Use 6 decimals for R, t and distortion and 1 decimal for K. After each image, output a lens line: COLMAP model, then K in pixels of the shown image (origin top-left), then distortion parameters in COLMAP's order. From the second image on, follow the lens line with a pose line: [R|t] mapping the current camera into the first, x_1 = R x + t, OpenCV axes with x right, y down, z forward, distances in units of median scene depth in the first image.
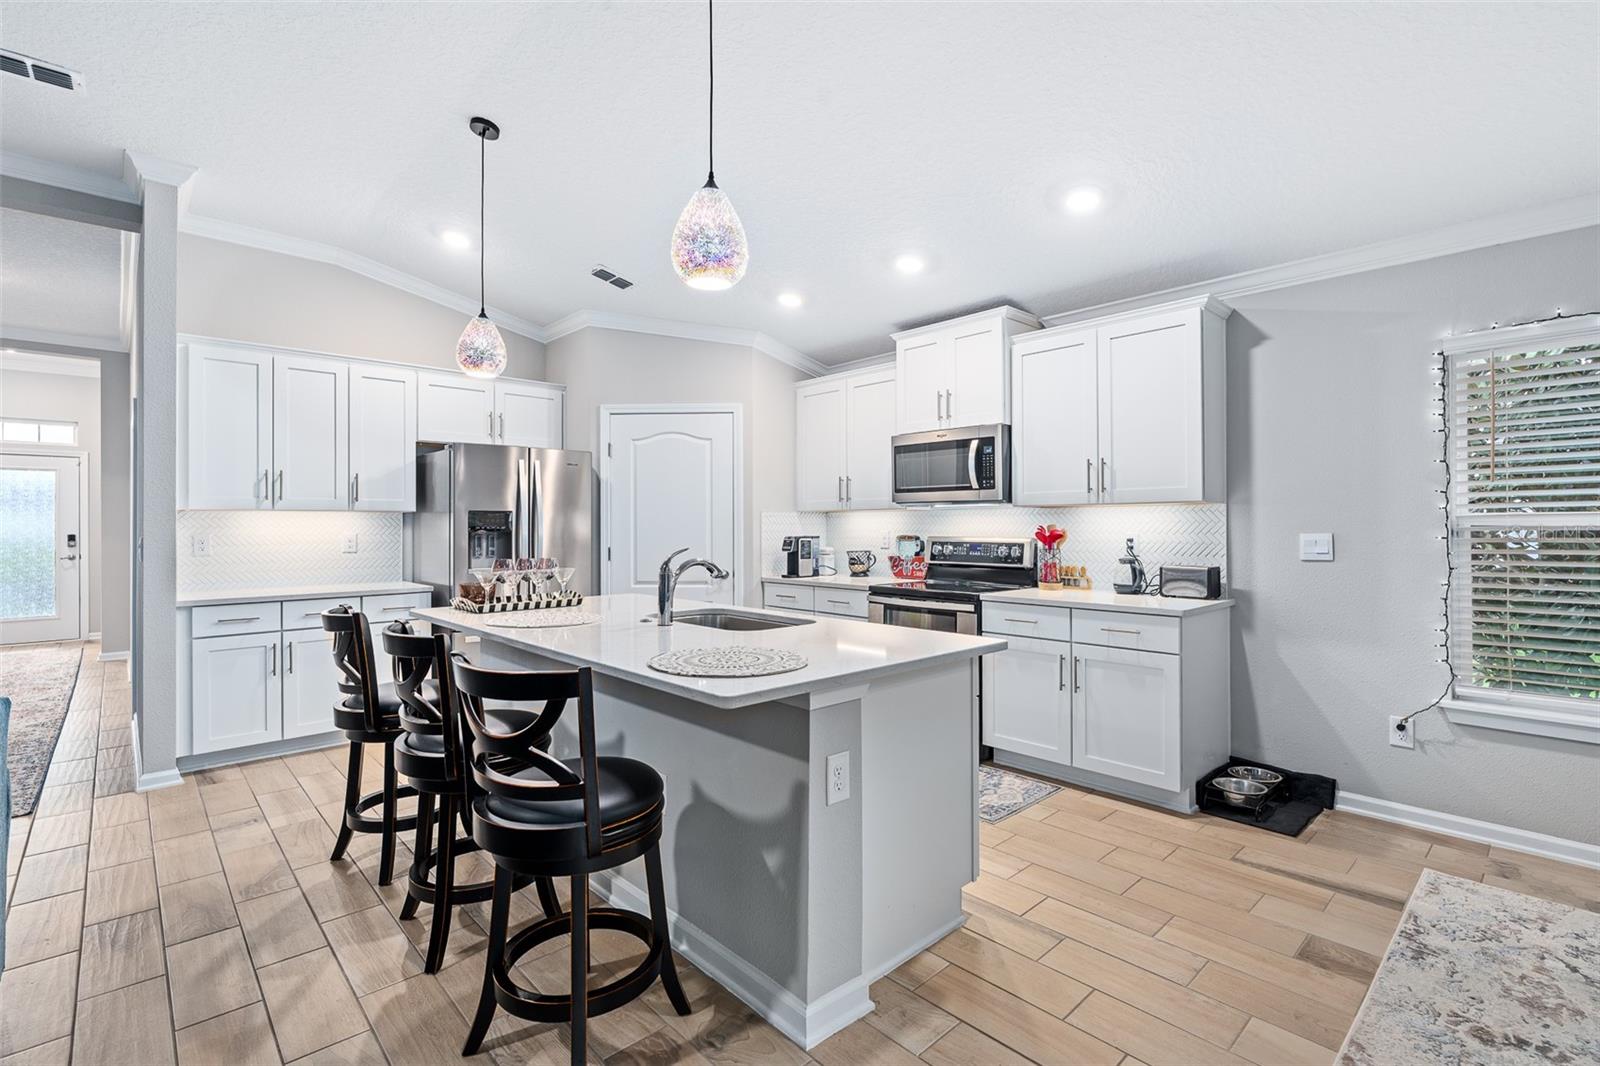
lens RADIAL K [[722.8, 0, 804.4], [0, 722.8, 528.8], [0, 0, 1]] dist [-0.005853, 0.000961]
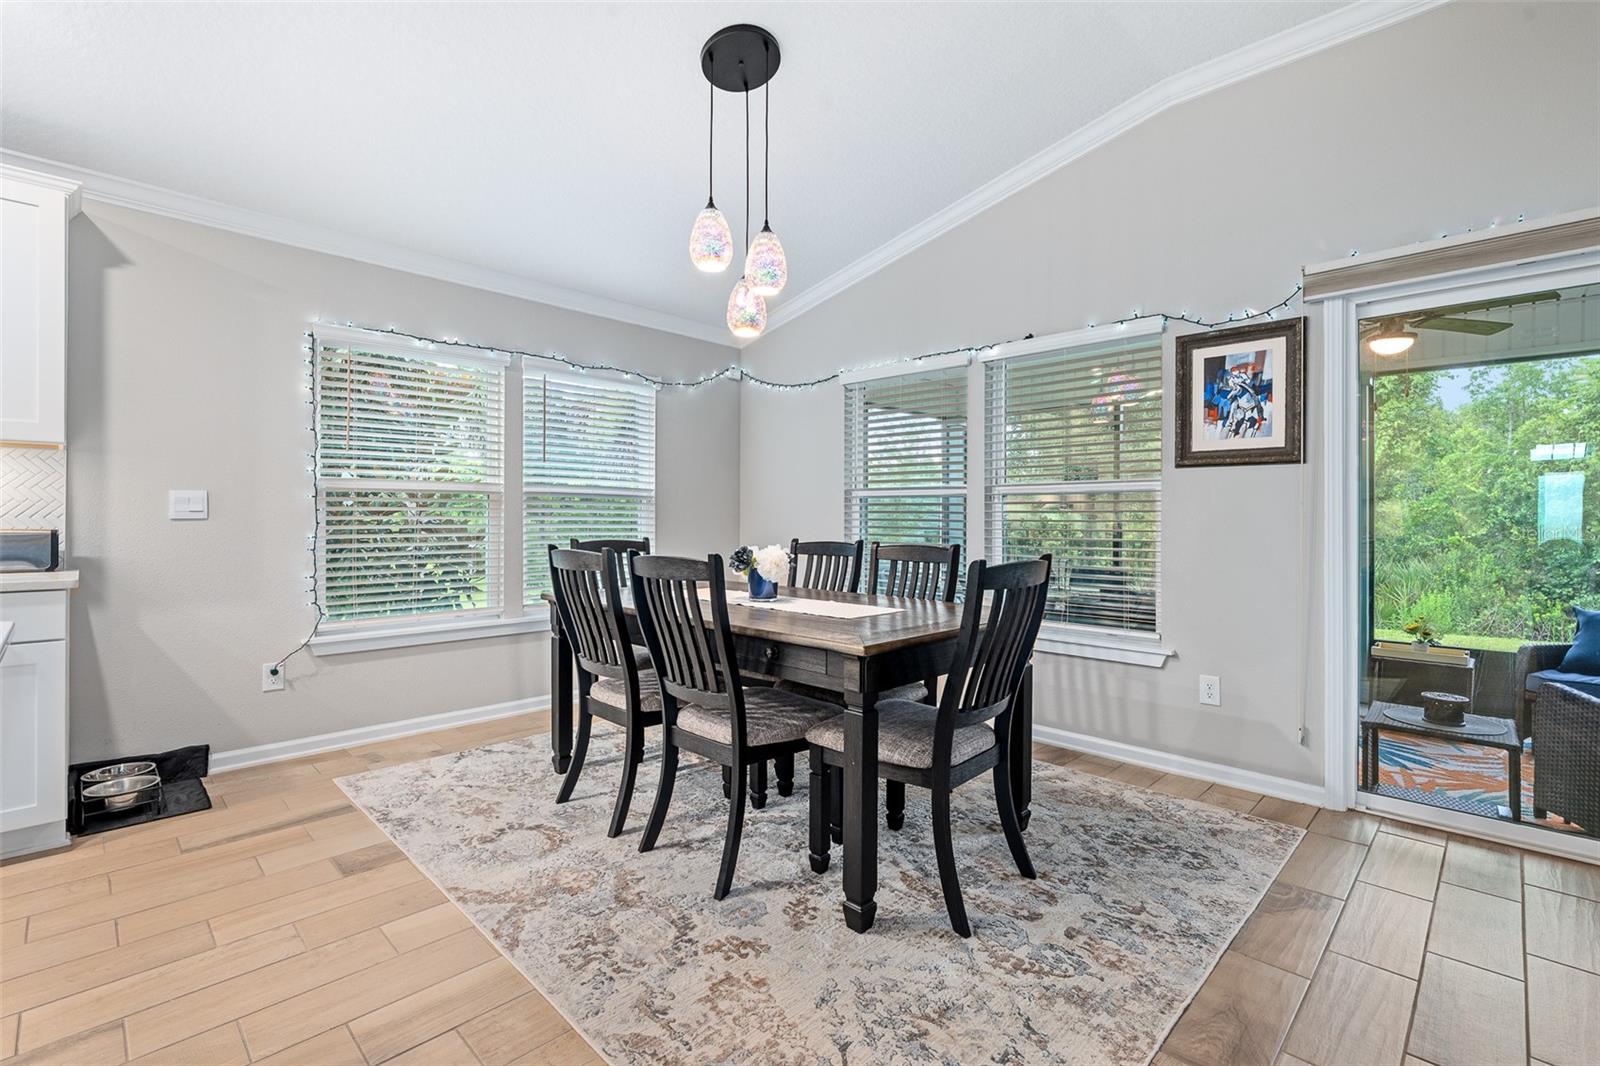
lens RADIAL K [[722.8, 0, 797.0], [0, 722.8, 521.8], [0, 0, 1]] dist [-0.005853, 0.000961]
pose [[-0.033525, -0.001458, 0.999437, -0.252281], [-0.002043, 0.999997, 0.001391, 0.043950], [-0.999436, -0.001995, -0.033528, 0.233892]]
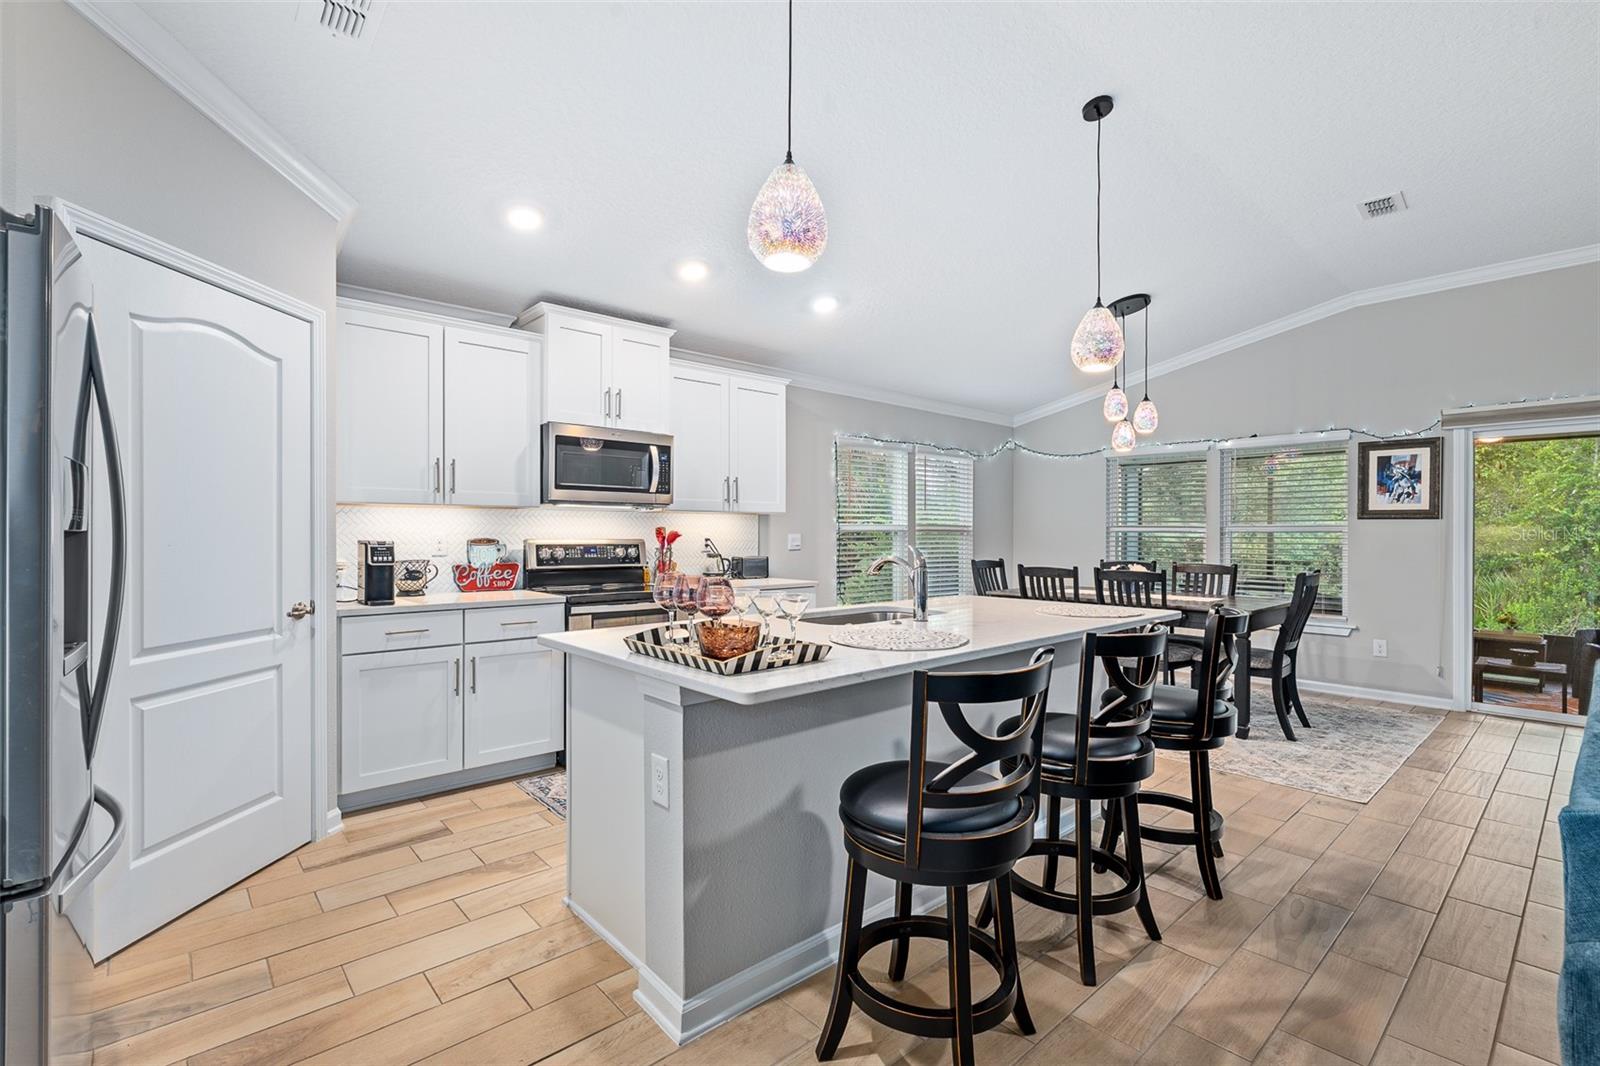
lens RADIAL K [[722.8, 0, 793.6], [0, 722.8, 538.6], [0, 0, 1]] dist [-0.005853, 0.000961]
pose [[0.032619, -0.006798, 0.999445, -0.992188], [-0.000186, 0.999977, 0.006808, 0.005495], [-0.999468, -0.000408, 0.032617, 0.929755]]
